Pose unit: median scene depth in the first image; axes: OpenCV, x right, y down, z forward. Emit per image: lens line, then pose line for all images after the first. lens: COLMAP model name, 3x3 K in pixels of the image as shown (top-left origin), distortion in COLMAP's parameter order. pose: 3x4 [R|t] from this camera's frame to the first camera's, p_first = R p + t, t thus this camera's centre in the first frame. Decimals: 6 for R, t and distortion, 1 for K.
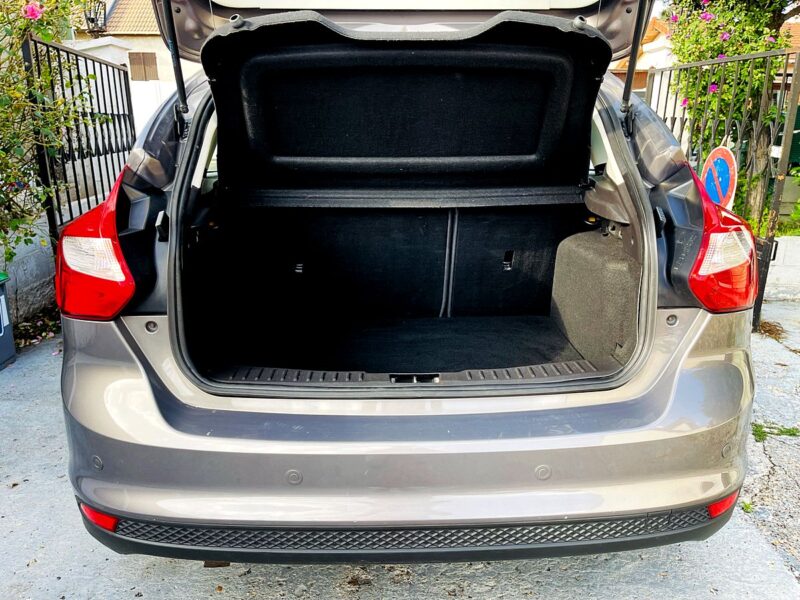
lens RADIAL K [[594.4, 0, 400.0], [0, 594.4, 300.0], [0, 0, 1]] dist [0.085482, -0.124003]
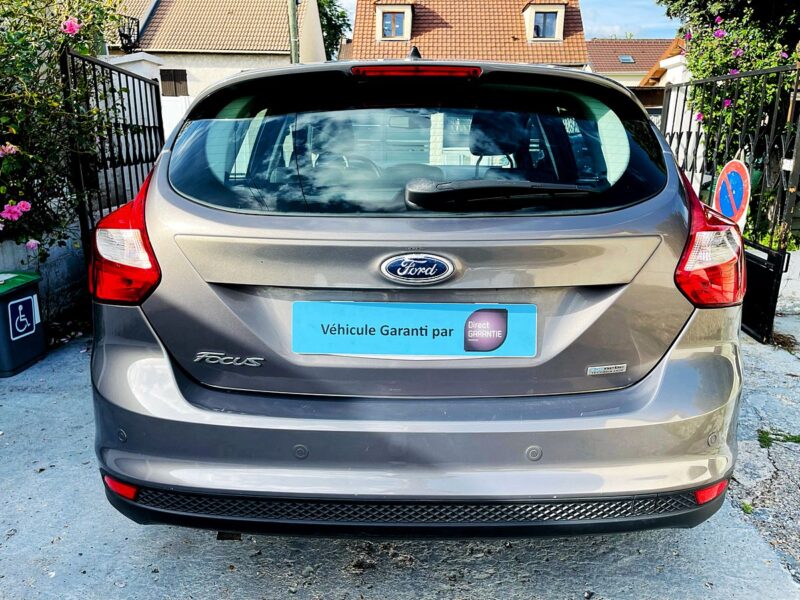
lens RADIAL K [[594.4, 0, 400.0], [0, 594.4, 300.0], [0, 0, 1]] dist [0.085482, -0.124003]
pose [[0.999241, 0.015825, -0.035599, 0.012273], [-0.016736, 0.999536, -0.025434, 0.016313], [0.035180, 0.026010, 0.999042, -0.025664]]
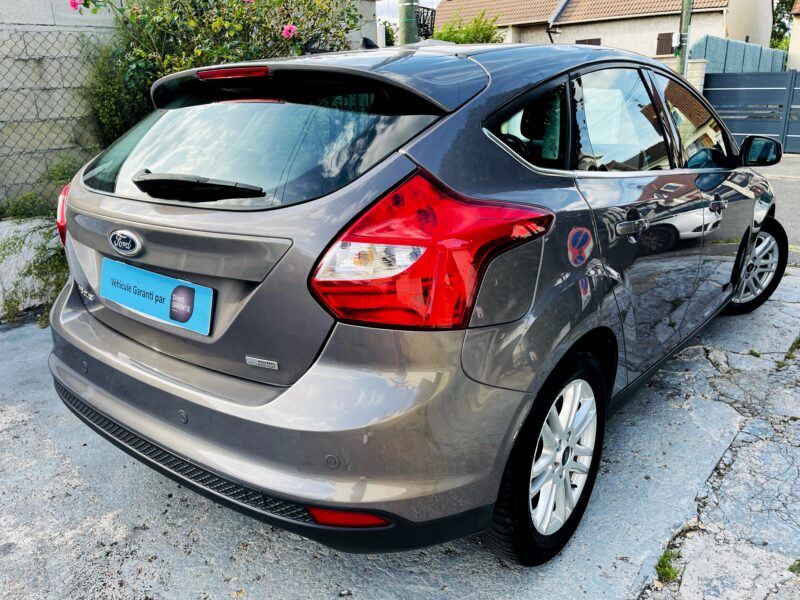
lens RADIAL K [[594.4, 0, 400.0], [0, 594.4, 300.0], [0, 0, 1]] dist [0.085482, -0.124003]
pose [[0.761596, 0.186587, -0.620610, 0.449259], [-0.171397, 0.981548, 0.084769, -0.042692], [0.624976, 0.041811, 0.779523, 0.114364]]
